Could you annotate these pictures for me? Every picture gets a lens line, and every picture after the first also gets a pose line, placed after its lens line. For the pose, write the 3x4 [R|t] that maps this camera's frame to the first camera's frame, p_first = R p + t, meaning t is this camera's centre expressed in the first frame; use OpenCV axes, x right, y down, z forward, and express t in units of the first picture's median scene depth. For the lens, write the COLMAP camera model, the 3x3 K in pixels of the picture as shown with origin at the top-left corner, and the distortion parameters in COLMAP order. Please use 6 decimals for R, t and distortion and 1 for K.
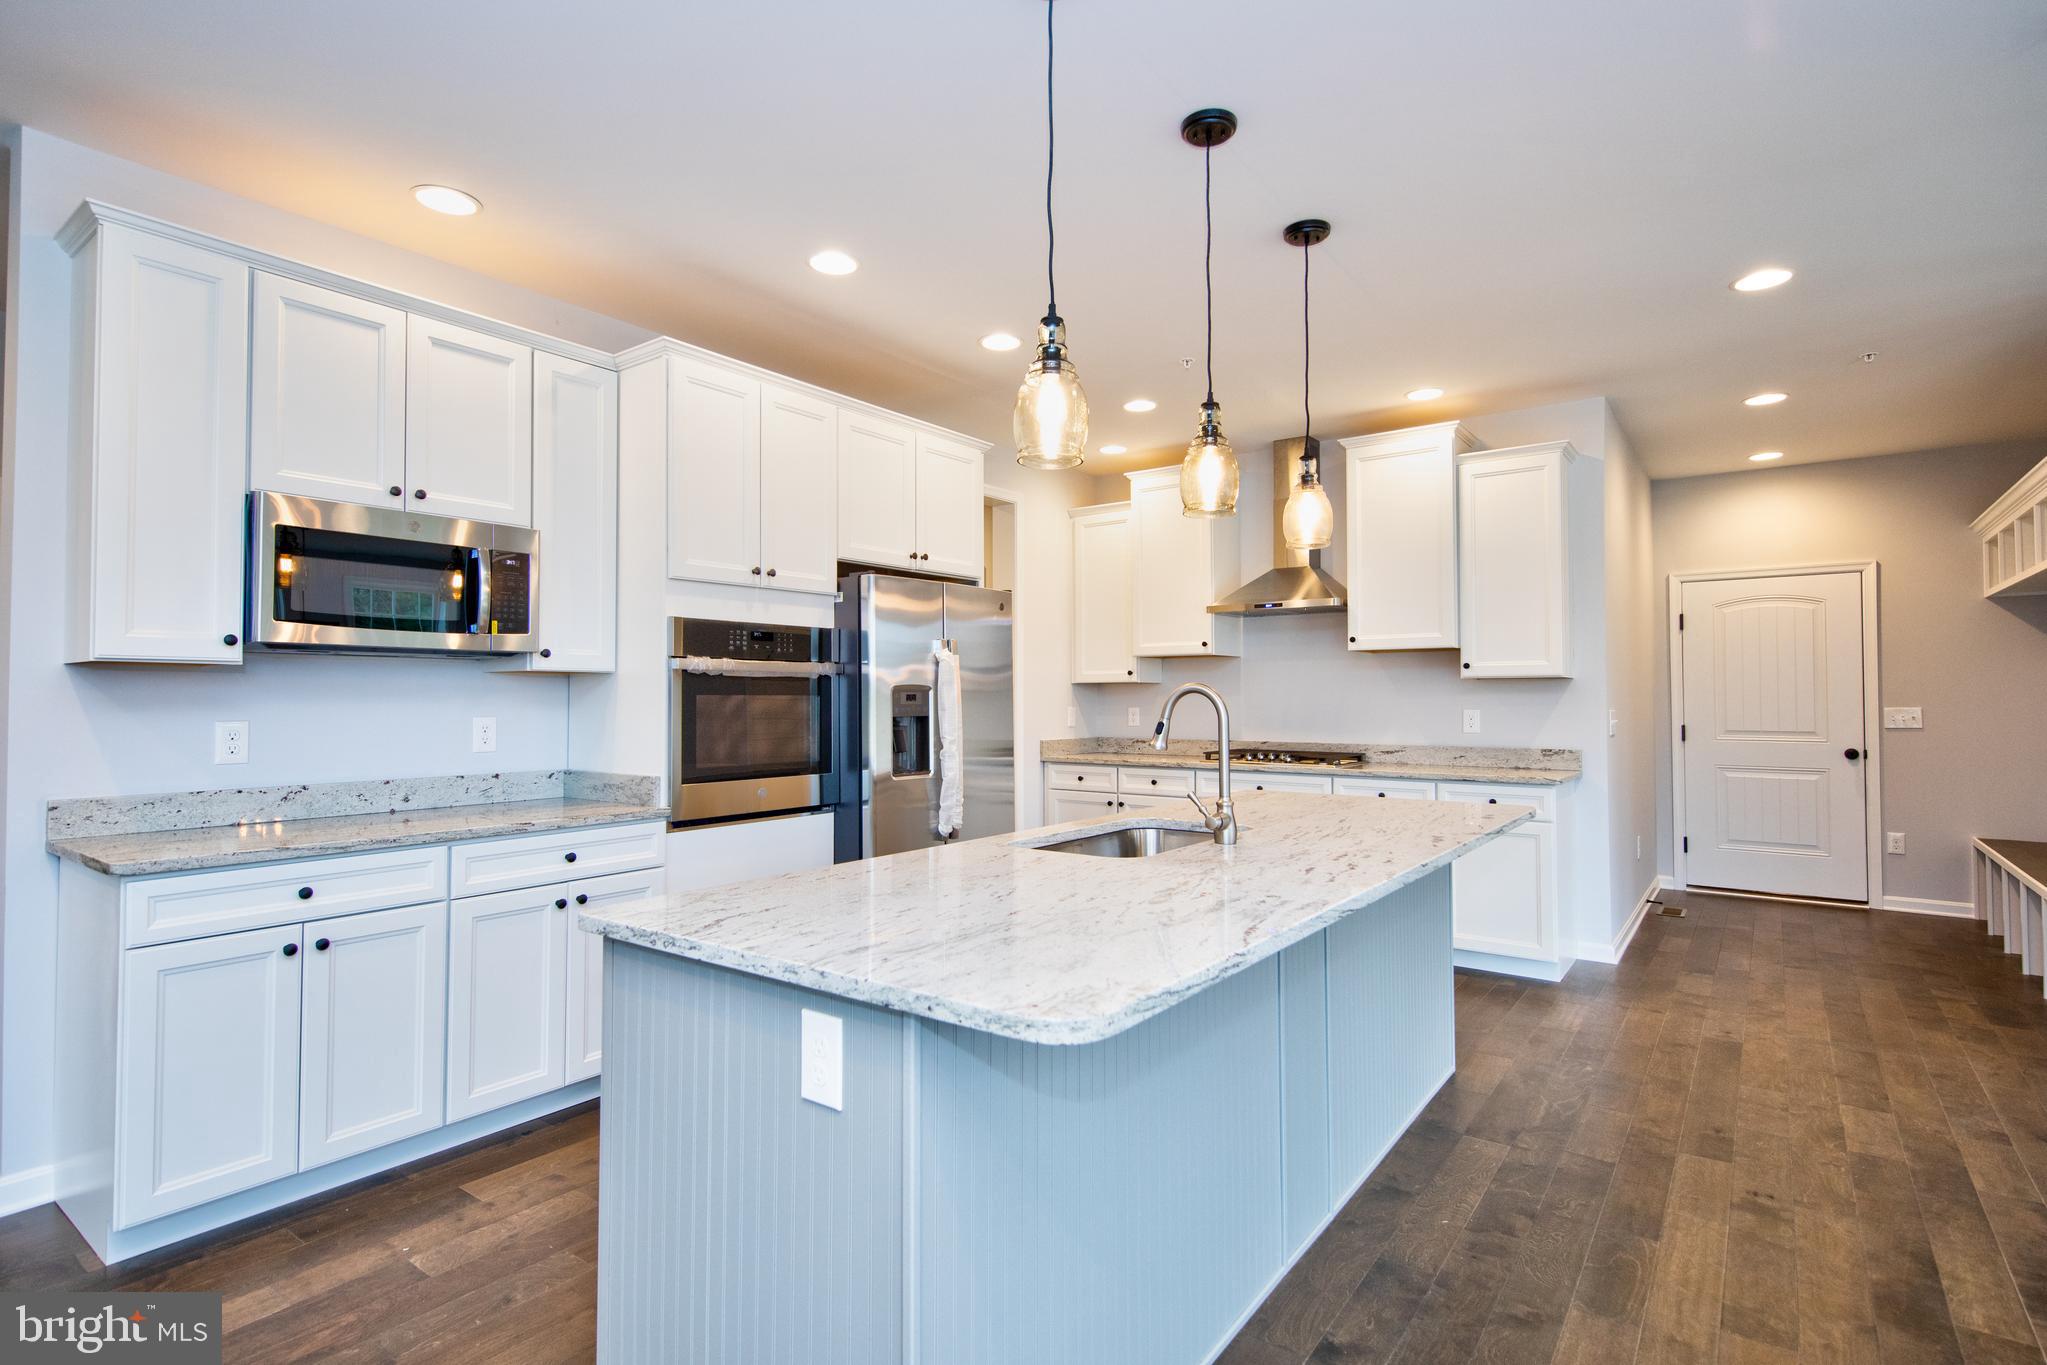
lens RADIAL K [[994.8, 0, 1023.1], [0, 994.8, 682.4], [0, 0, 1]] dist [0.011476, -0.002873]
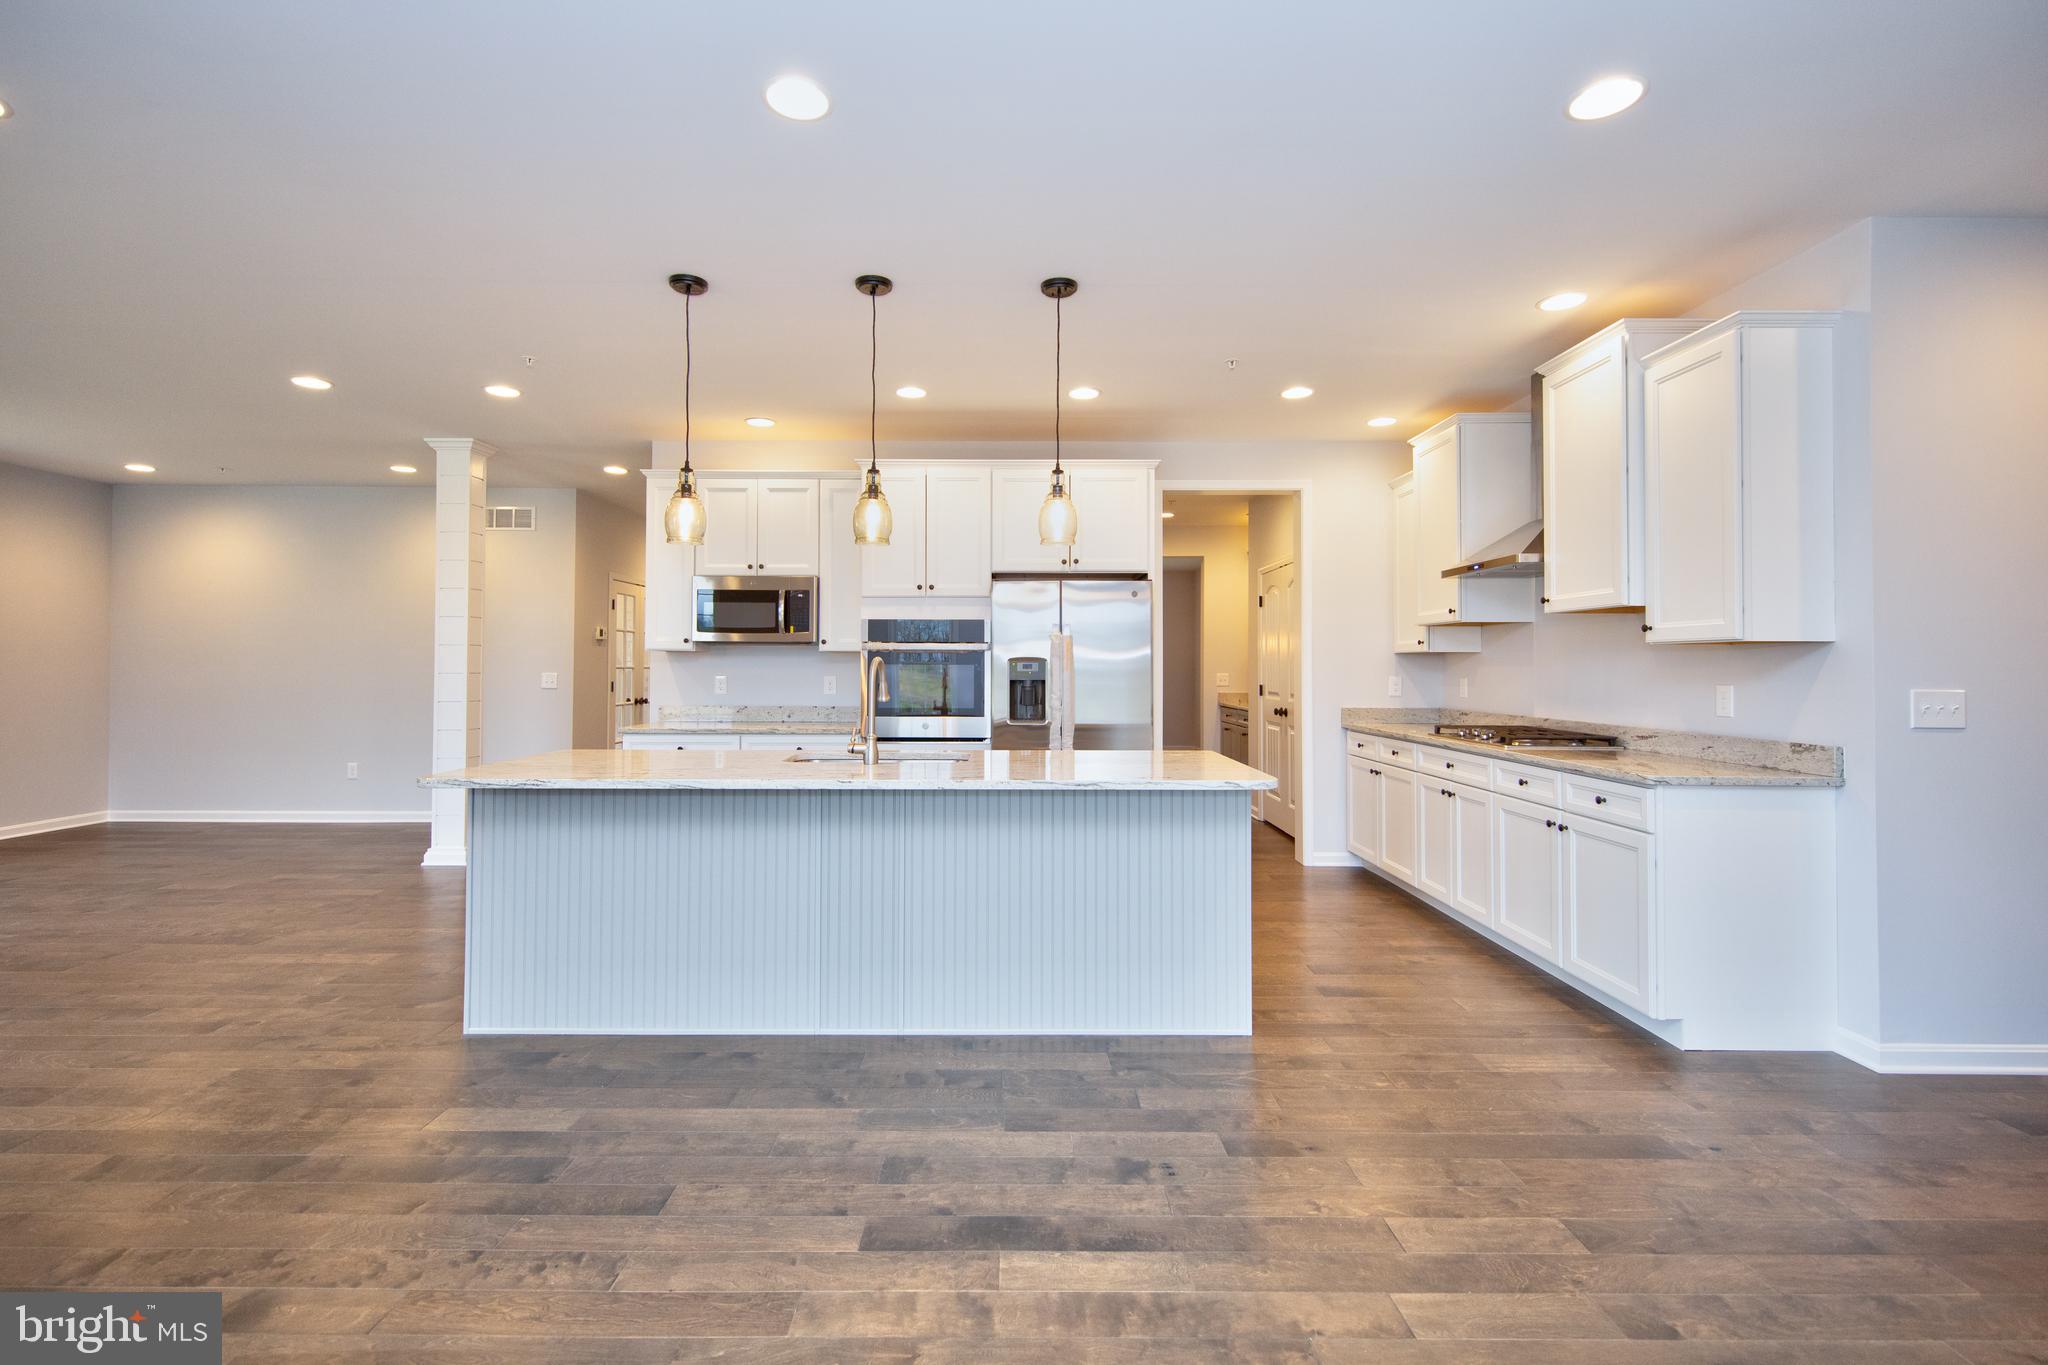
lens RADIAL K [[895.6, 0, 1023.7], [0, 895.6, 667.5], [0, 0, 1]] dist [0.004321, 0.000111]
pose [[0.605060, 0.004171, -0.796169, 1.051339], [0.009417, 0.999879, 0.012395, 0.001001], [0.796124, -0.014997, 0.604947, 0.276380]]
